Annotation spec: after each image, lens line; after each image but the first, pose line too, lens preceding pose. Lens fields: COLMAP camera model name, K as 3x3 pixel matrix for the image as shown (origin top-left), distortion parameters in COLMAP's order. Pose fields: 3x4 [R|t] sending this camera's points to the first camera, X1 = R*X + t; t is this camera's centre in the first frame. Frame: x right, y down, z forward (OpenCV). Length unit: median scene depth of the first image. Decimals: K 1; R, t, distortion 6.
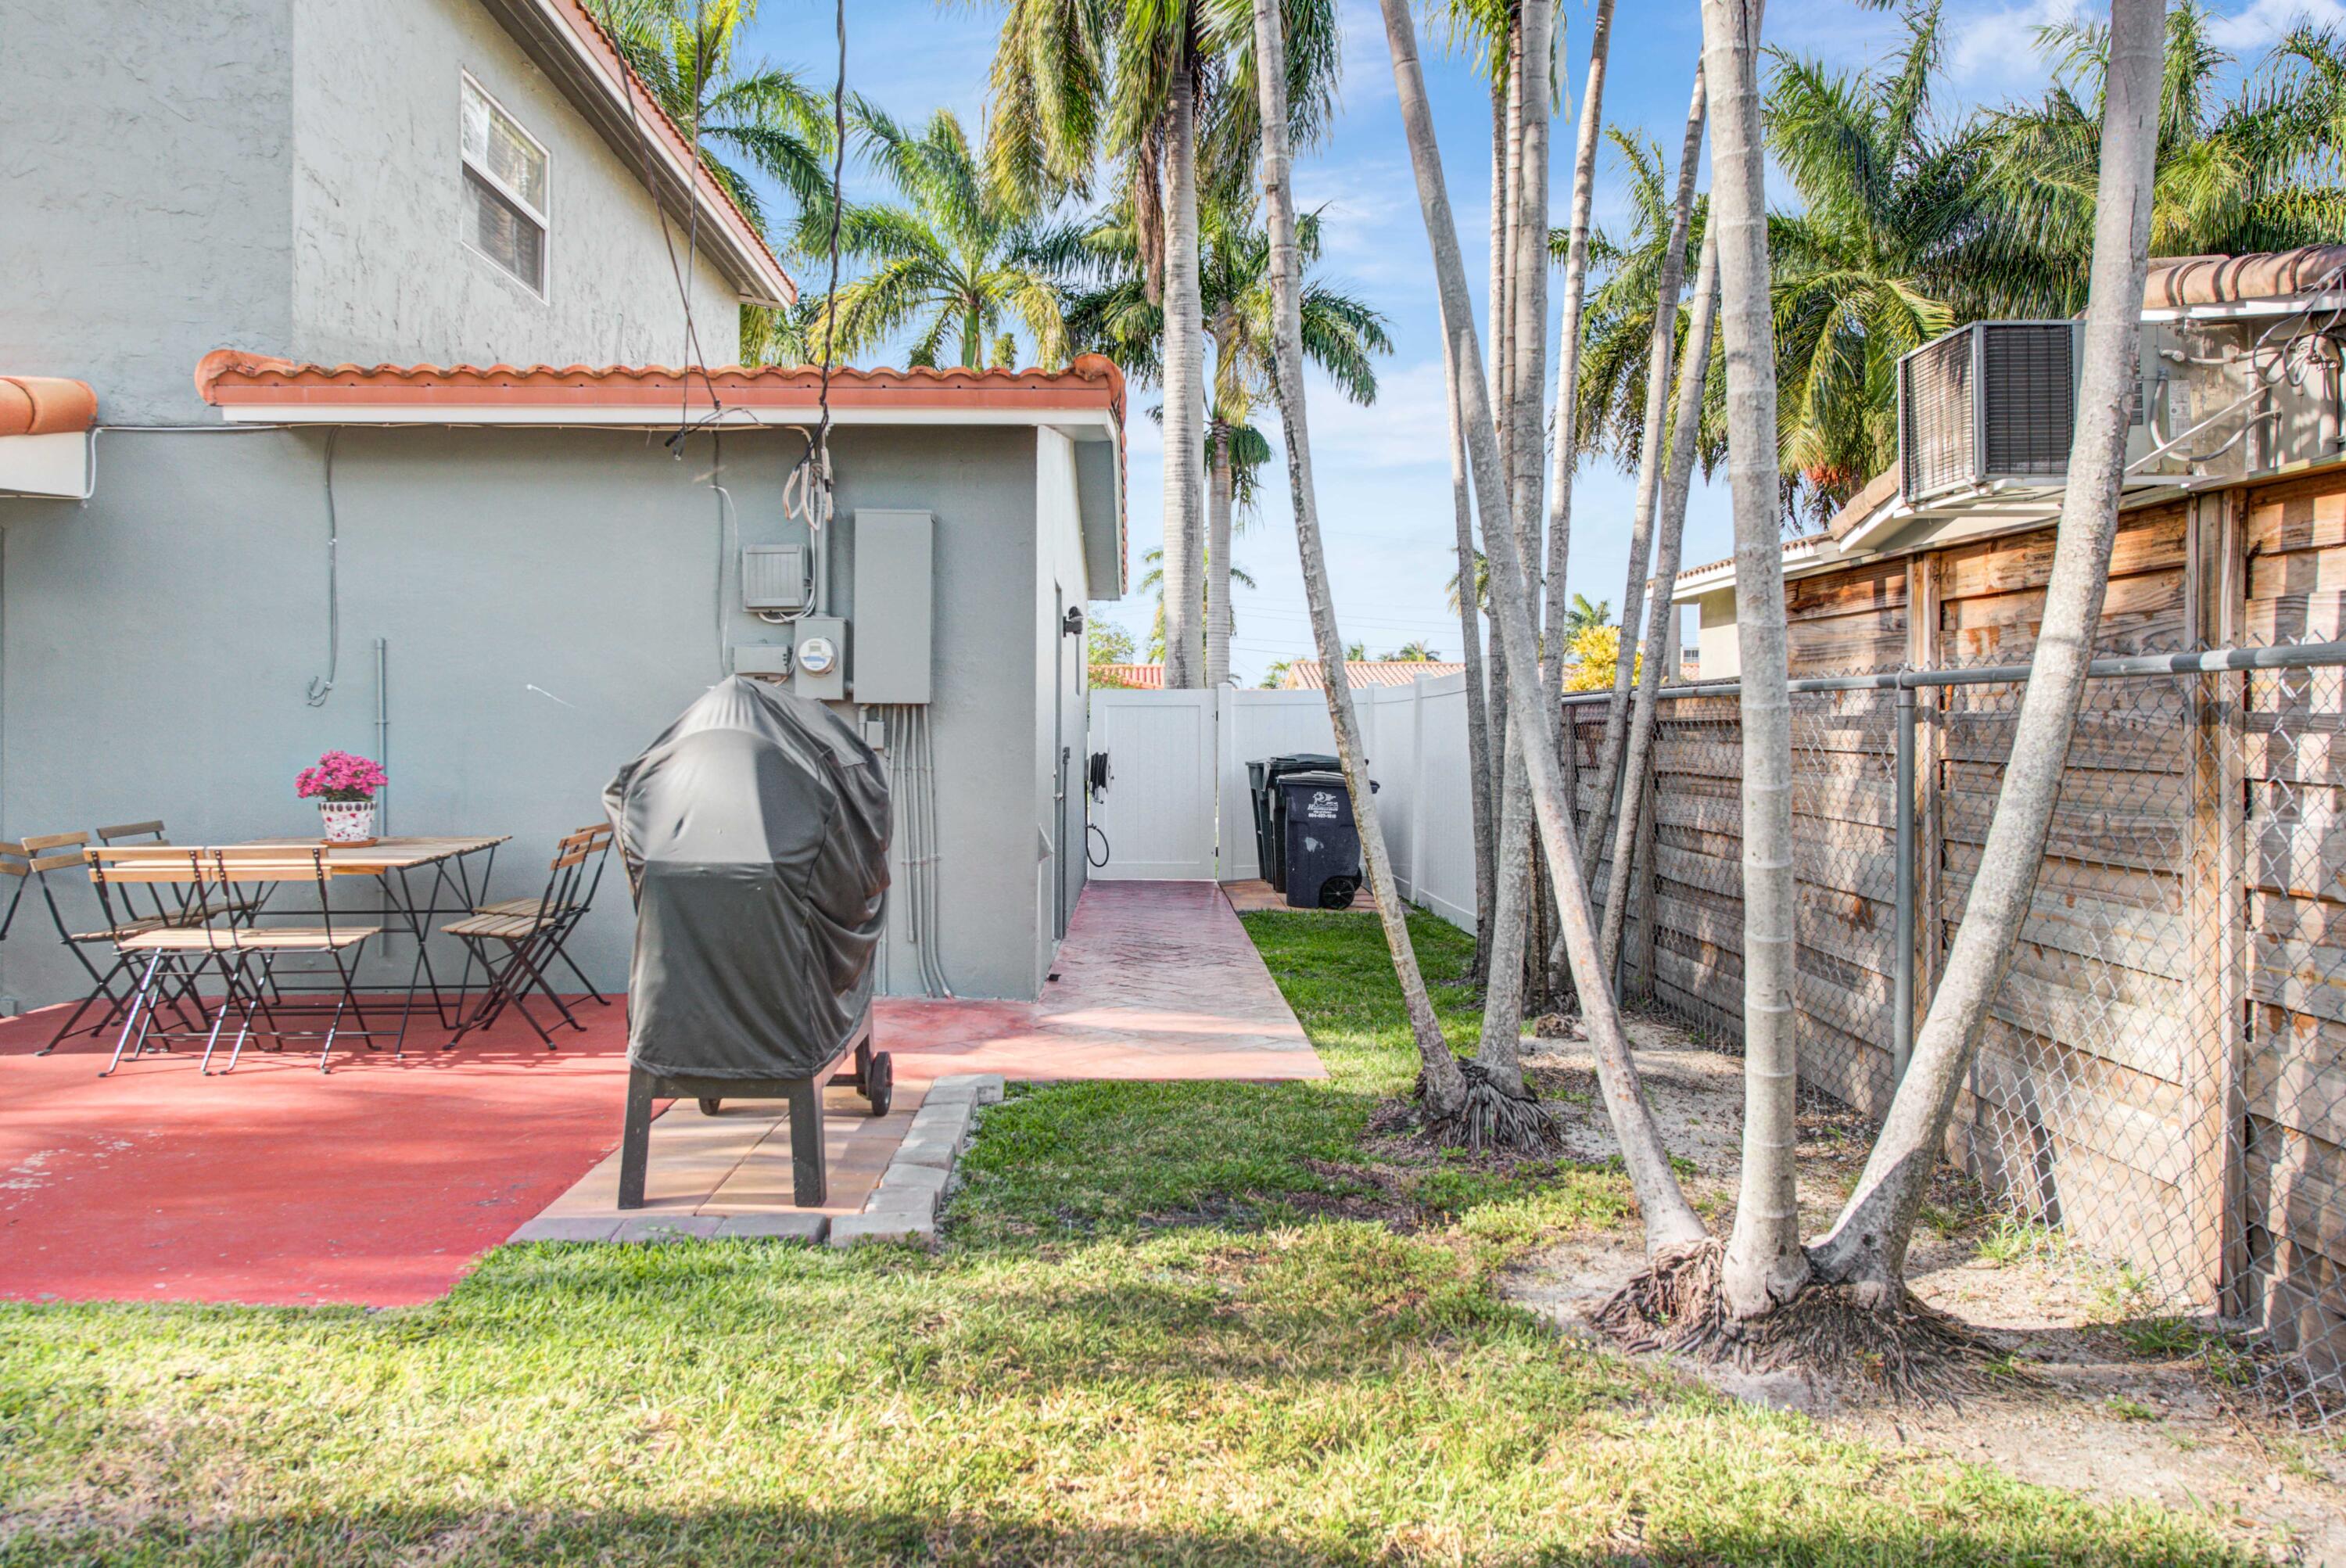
lens RADIAL K [[1620.3, 0, 1228.1], [0, 1620.3, 747.2], [0, 0, 1]] dist [0.007756, 0.000891]
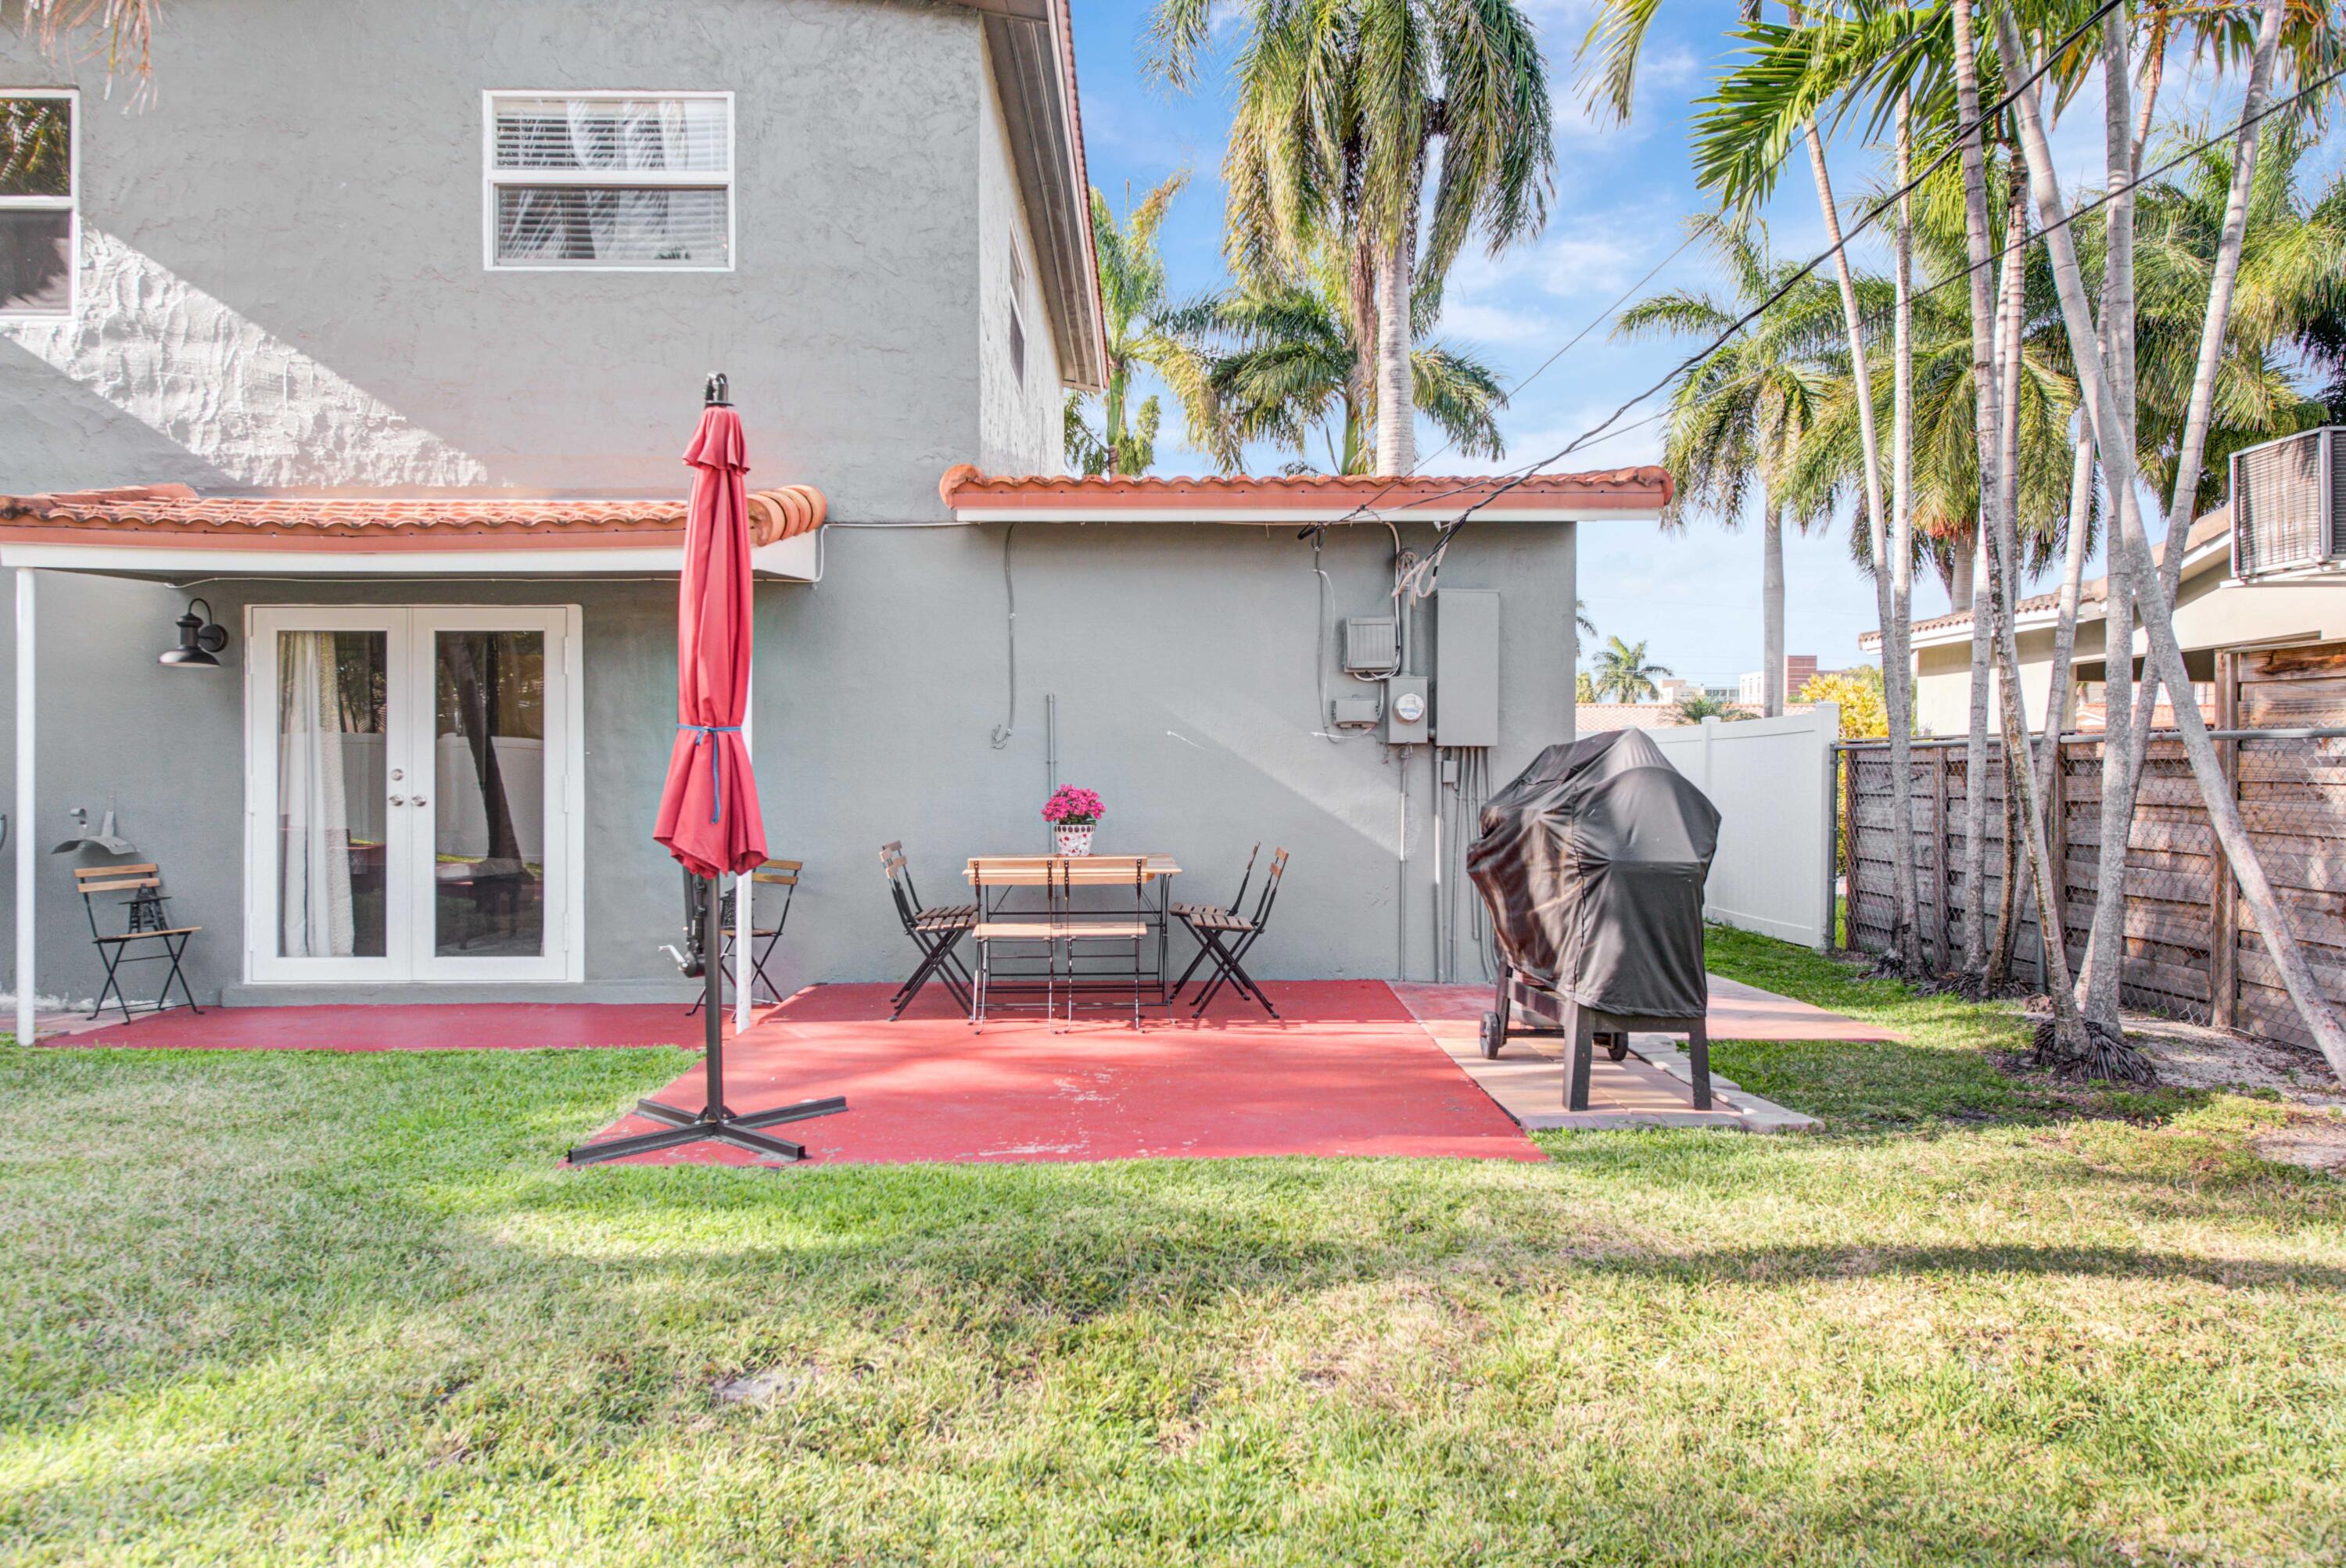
lens RADIAL K [[1620.3, 0, 1149.7], [0, 1620.3, 804.8], [0, 0, 1]] dist [0.007756, 0.000891]
pose [[0.999970, -0.000368, -0.007801, -0.436476], [0.000465, 0.999922, 0.012494, 0.002142], [0.007796, -0.012498, 0.999892, -0.236805]]
